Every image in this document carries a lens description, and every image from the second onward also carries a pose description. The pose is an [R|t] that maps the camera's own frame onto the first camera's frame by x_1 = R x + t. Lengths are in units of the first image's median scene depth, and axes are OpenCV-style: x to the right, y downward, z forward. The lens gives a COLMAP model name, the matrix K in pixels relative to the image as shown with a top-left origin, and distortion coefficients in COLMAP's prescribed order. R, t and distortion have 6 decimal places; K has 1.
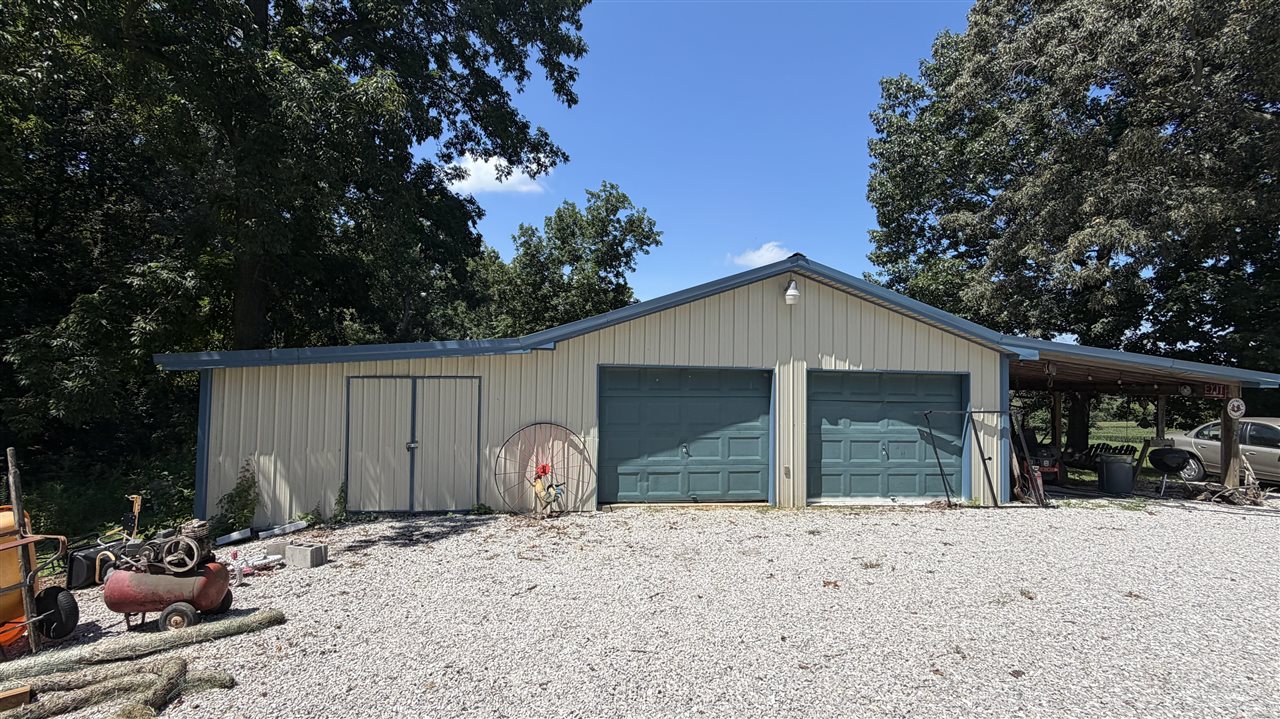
lens RADIAL K [[577.9, 0, 640.2], [0, 577.9, 357.0], [0, 0, 1]] dist [-0.000020, 0.000001]
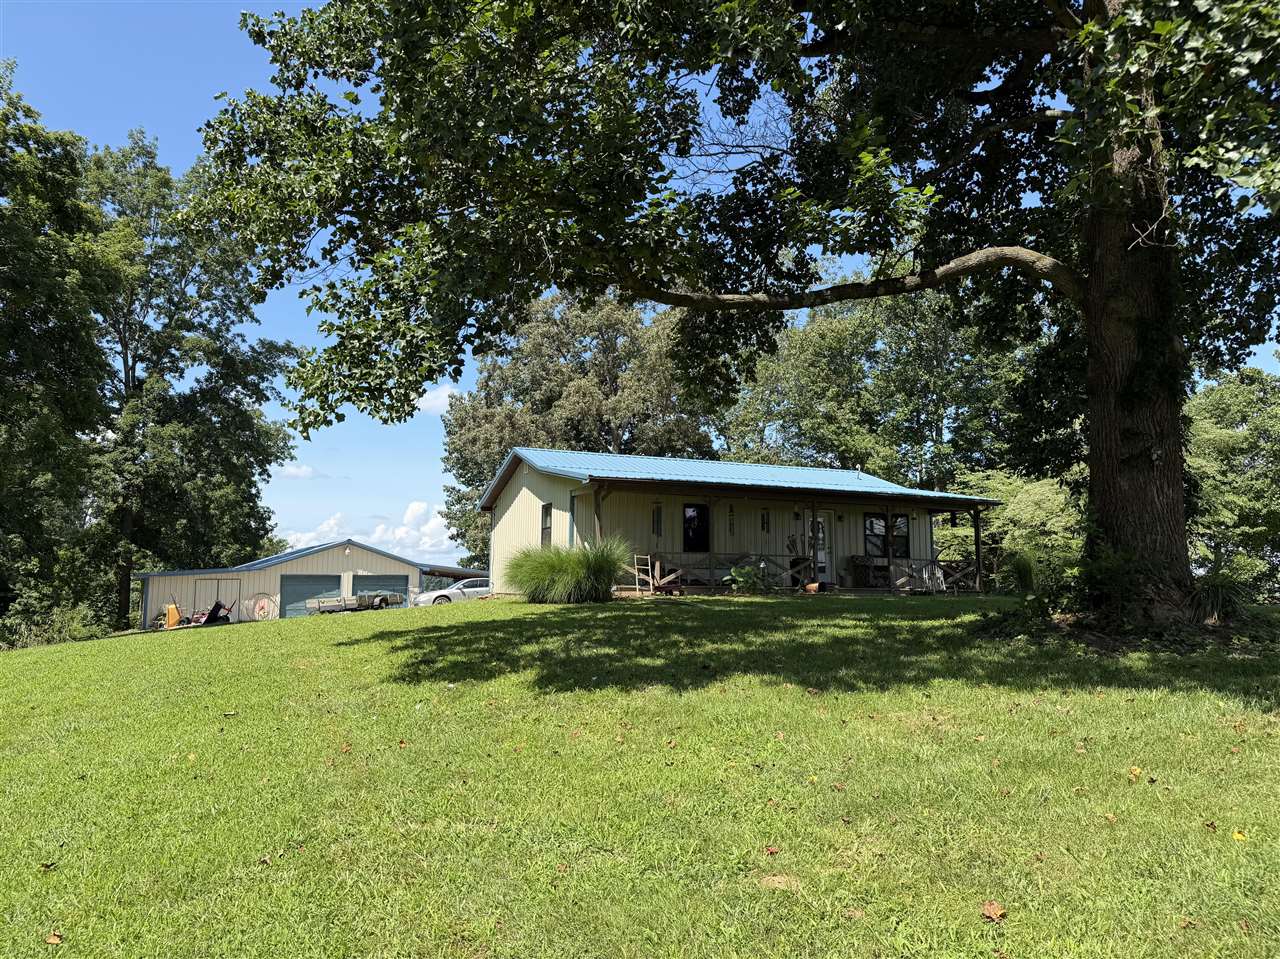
lens RADIAL K [[889.4, 0, 643.1], [0, 889.4, 476.9], [0, 0, 1]] dist [0.047704, 0.000851]
pose [[0.912677, 0.036173, 0.407077, -0.275669], [-0.002937, 0.996630, -0.081975, -0.119215], [-0.408670, 0.073621, 0.909708, -4.223073]]
